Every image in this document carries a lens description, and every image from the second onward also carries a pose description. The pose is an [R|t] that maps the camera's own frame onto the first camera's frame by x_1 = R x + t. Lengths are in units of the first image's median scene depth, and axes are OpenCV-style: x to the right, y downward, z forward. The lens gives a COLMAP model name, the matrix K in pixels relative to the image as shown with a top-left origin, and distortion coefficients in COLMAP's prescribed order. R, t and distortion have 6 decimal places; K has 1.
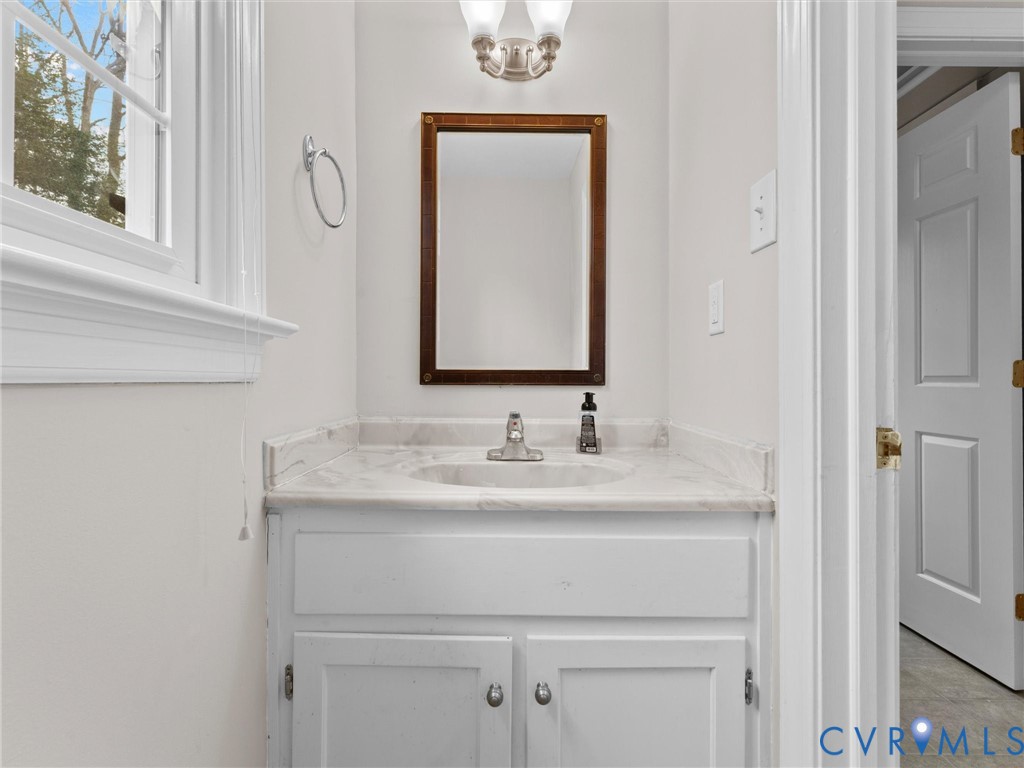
lens RADIAL K [[469.1, 0, 496.7], [0, 469.1, 383.2], [0, 0, 1]] dist [0.000653, 0.000452]
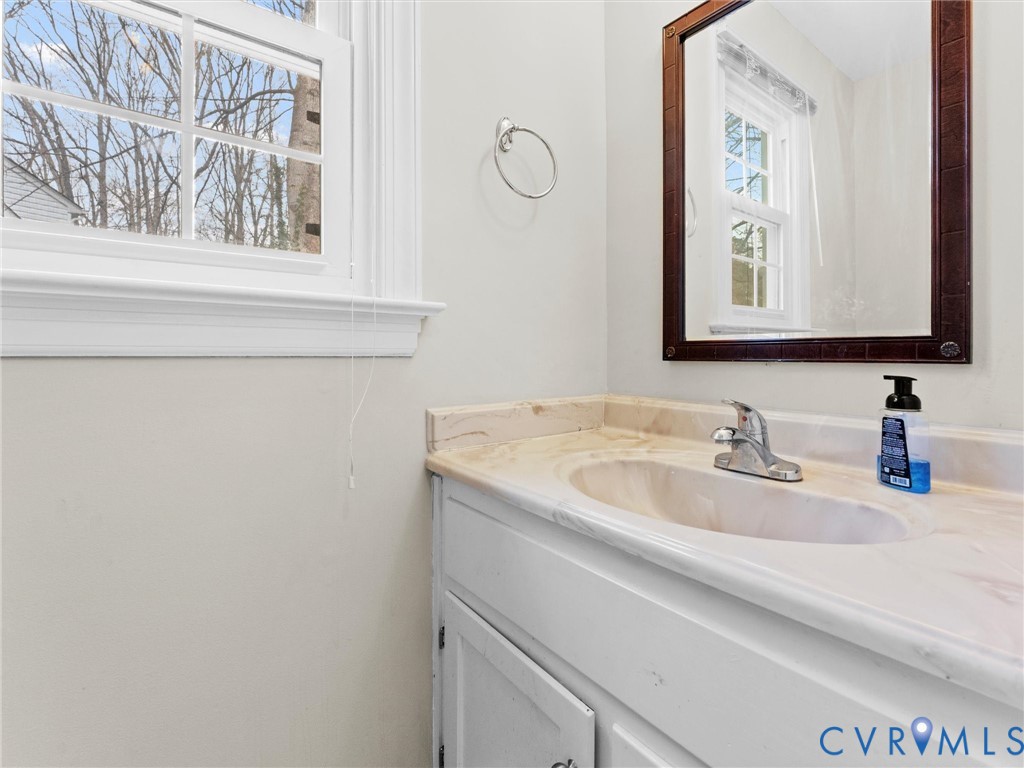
lens RADIAL K [[483.0, 0, 514.2], [0, 483.0, 353.7], [0, 0, 1]] dist [-0.000117, 0.000016]
pose [[0.619738, -0.005089, -0.784793, 0.364909], [-0.003229, 0.999954, -0.009034, 0.000142], [0.784802, 0.008133, 0.619693, 0.301211]]
